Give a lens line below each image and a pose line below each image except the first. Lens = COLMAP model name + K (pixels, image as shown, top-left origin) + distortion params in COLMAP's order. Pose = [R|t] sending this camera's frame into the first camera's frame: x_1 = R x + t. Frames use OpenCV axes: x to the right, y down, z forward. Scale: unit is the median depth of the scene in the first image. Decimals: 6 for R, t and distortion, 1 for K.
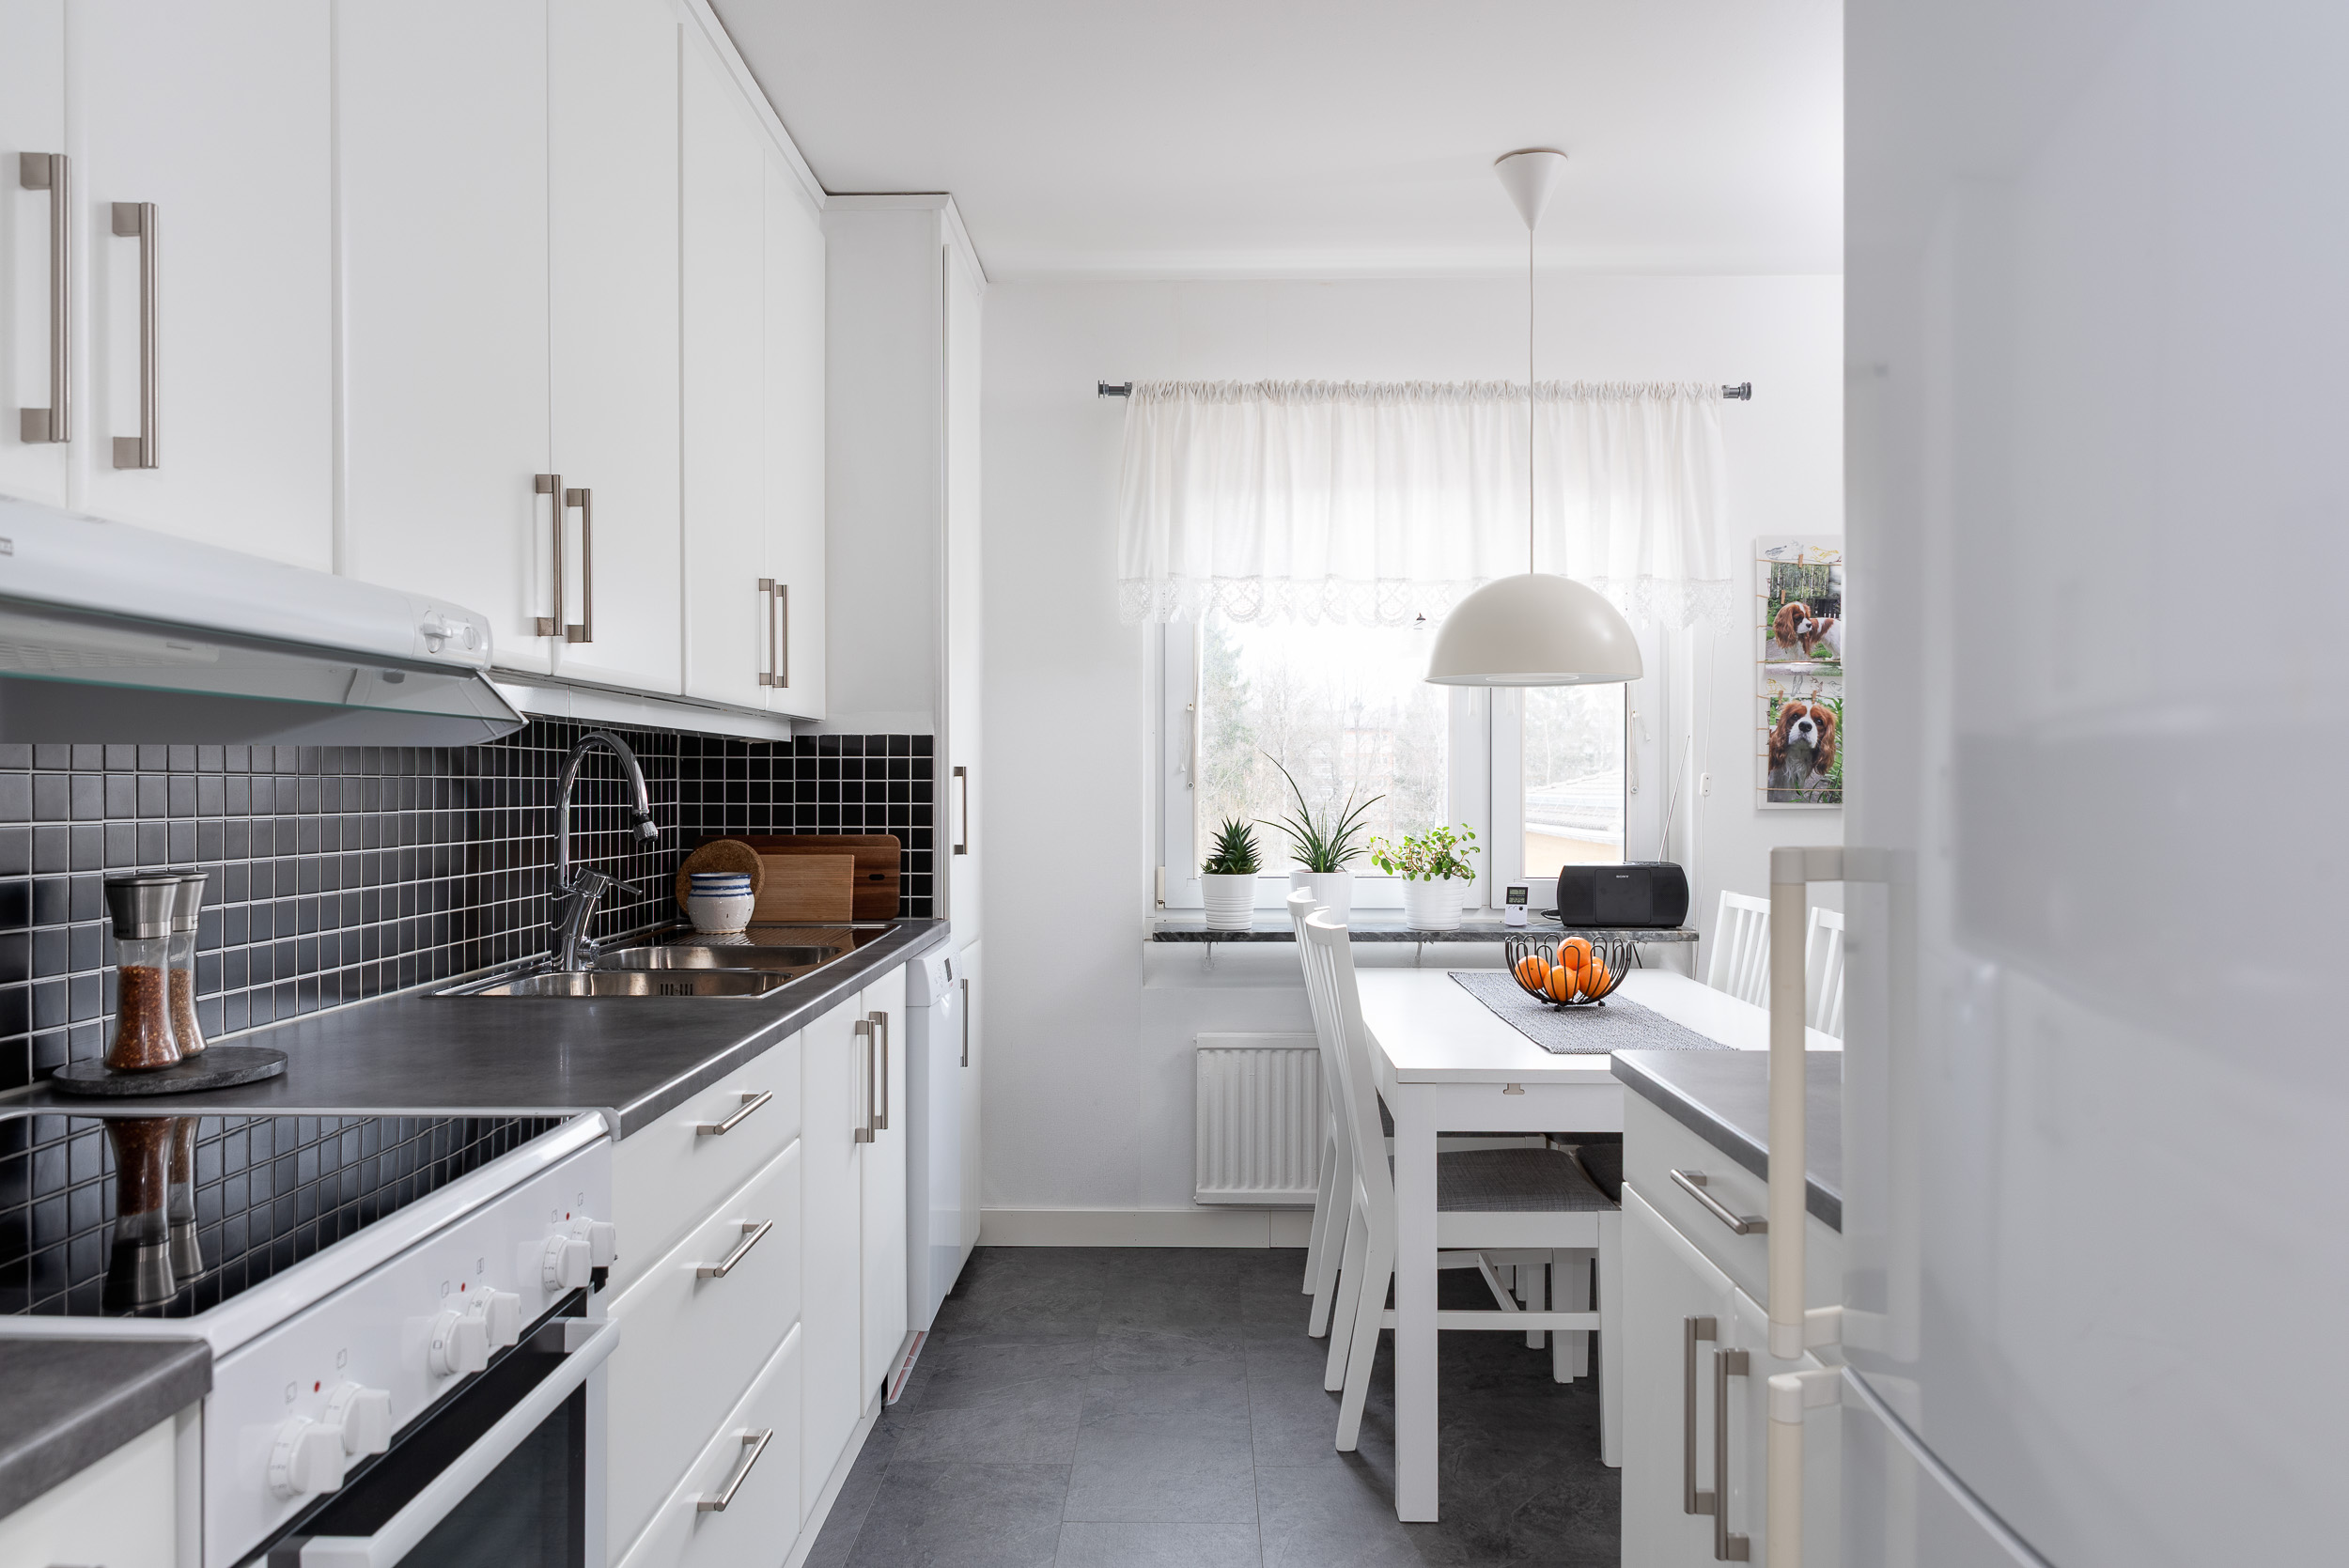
lens RADIAL K [[1553.0, 0, 1174.2], [0, 1553.0, 789.6], [0, 0, 1]] dist [-0.001177, -0.001555]
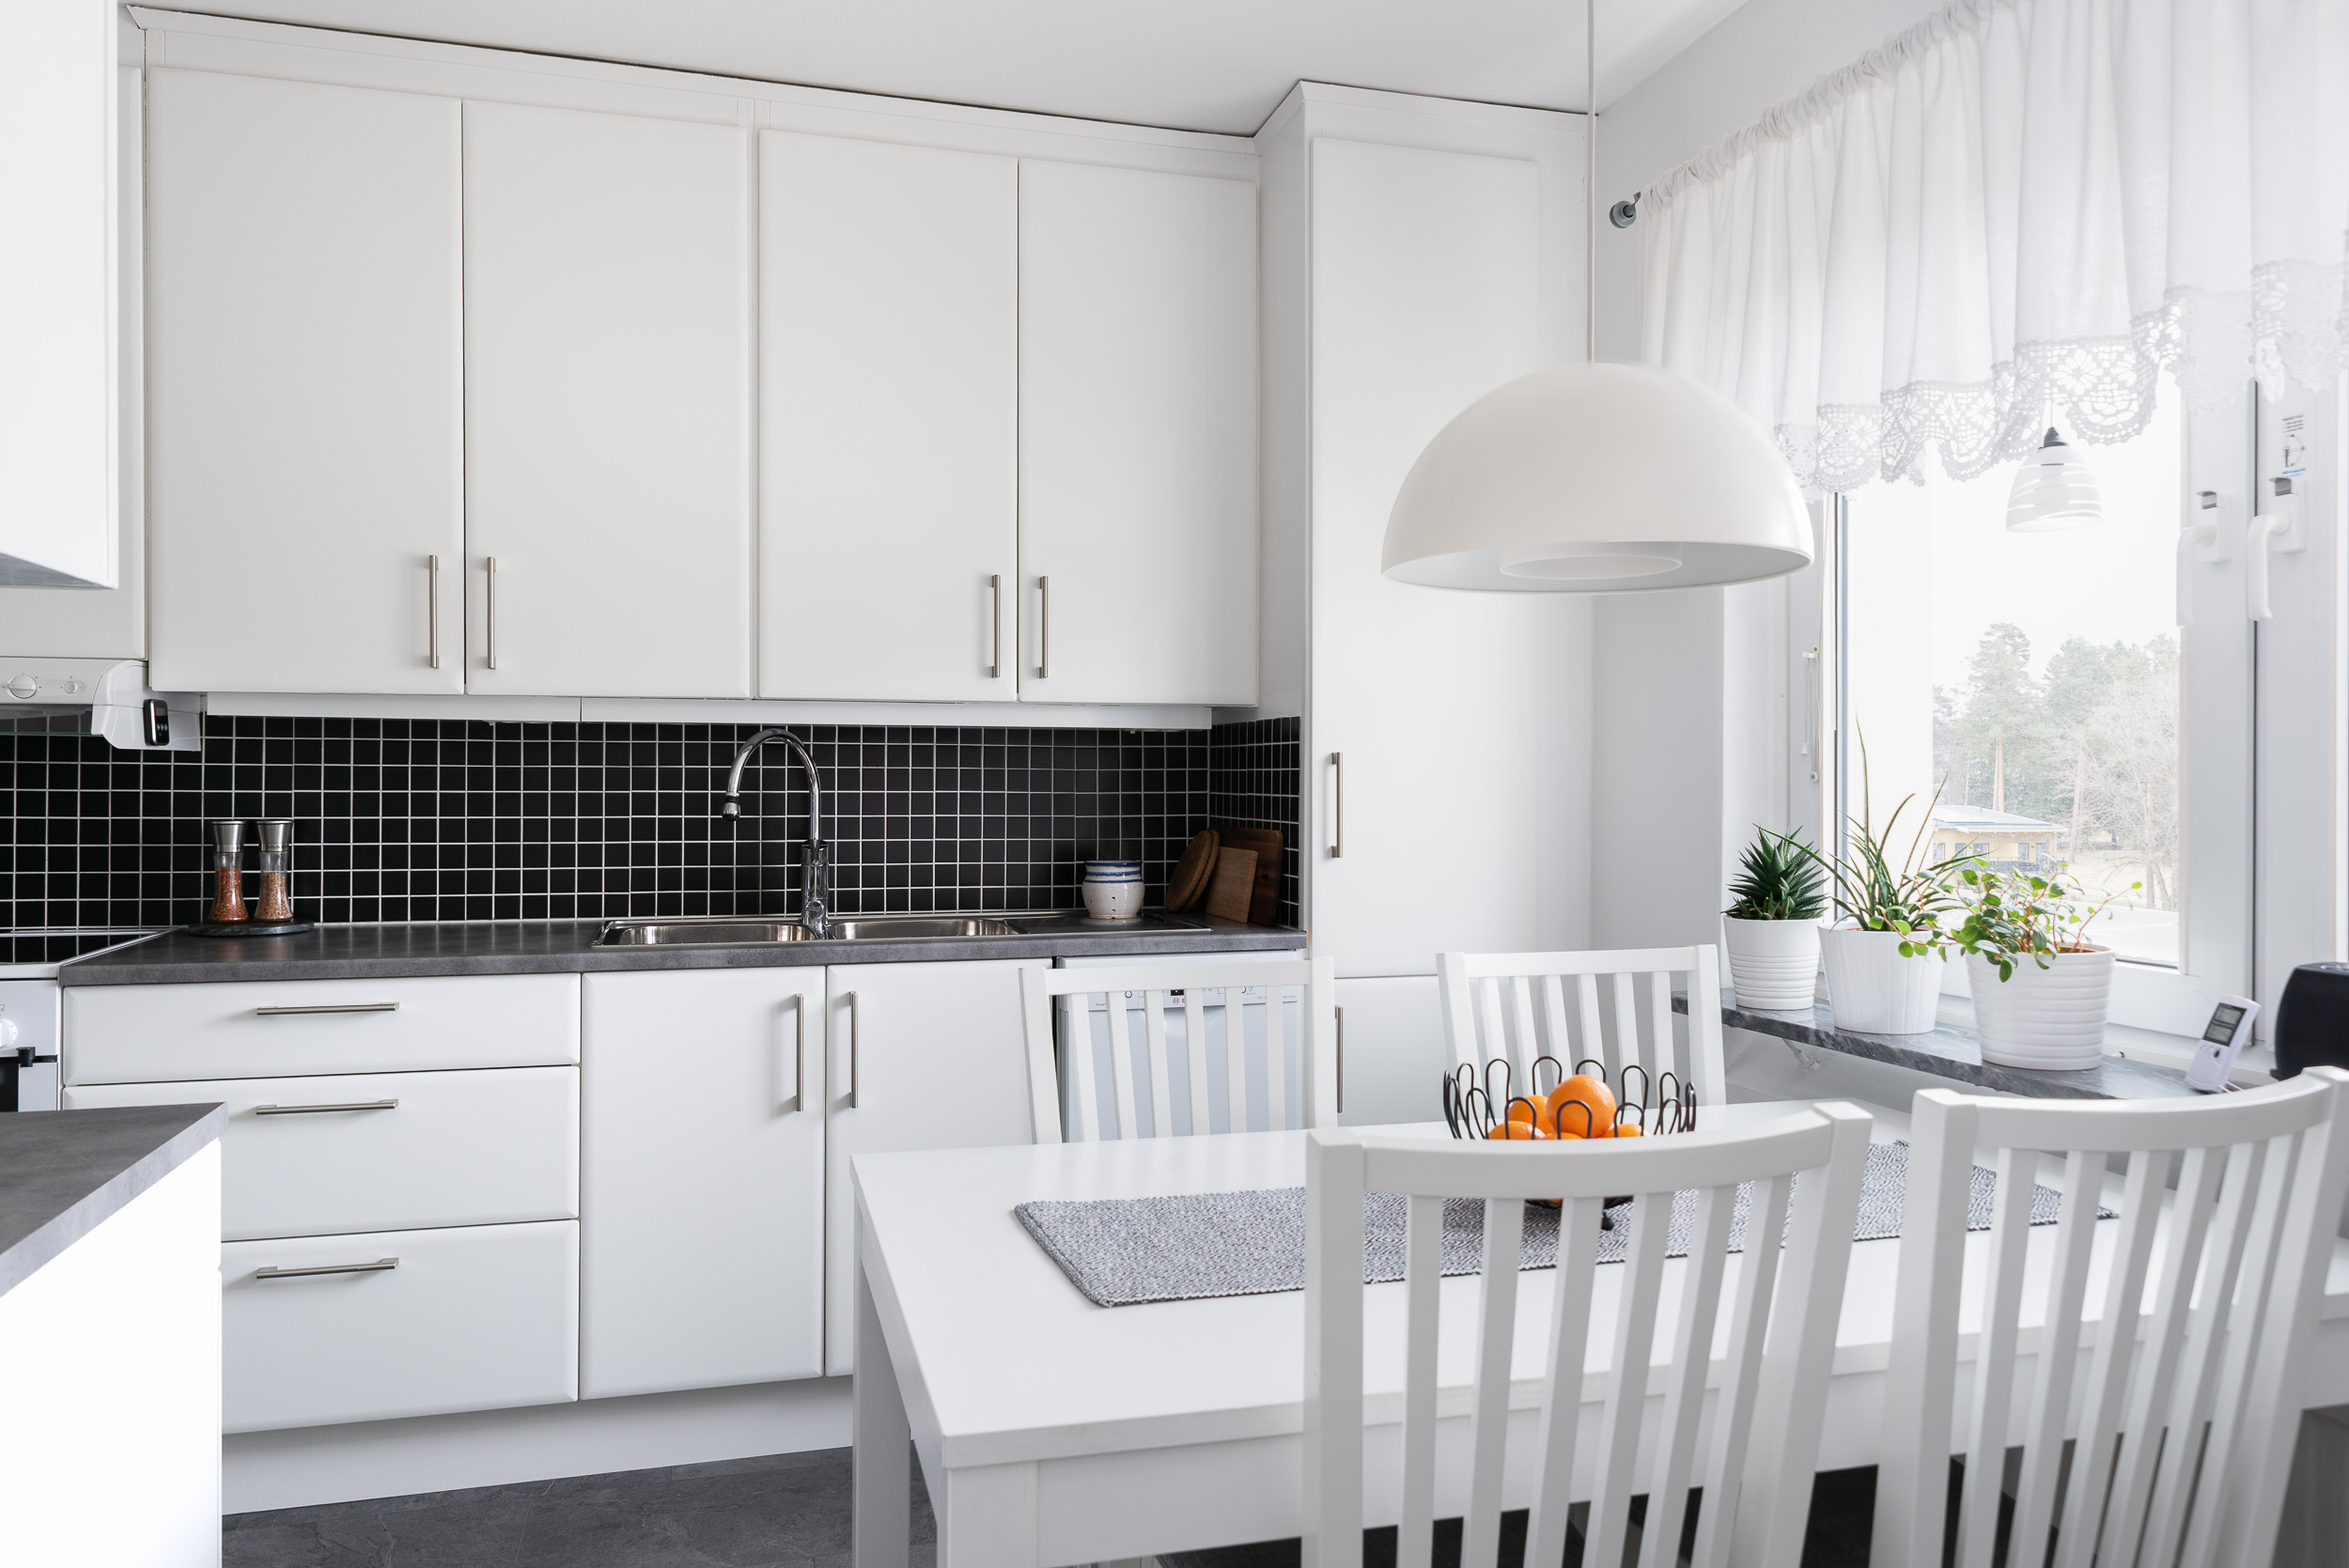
lens RADIAL K [[1553.0, 0, 1174.2], [0, 1553.0, 789.6], [0, 0, 1]] dist [-0.001177, -0.001555]
pose [[0.294359, 0.004431, -0.955685, 0.654750], [-0.004908, 0.999983, 0.003124, 0.002878], [0.955682, 0.003771, 0.294376, 0.680553]]
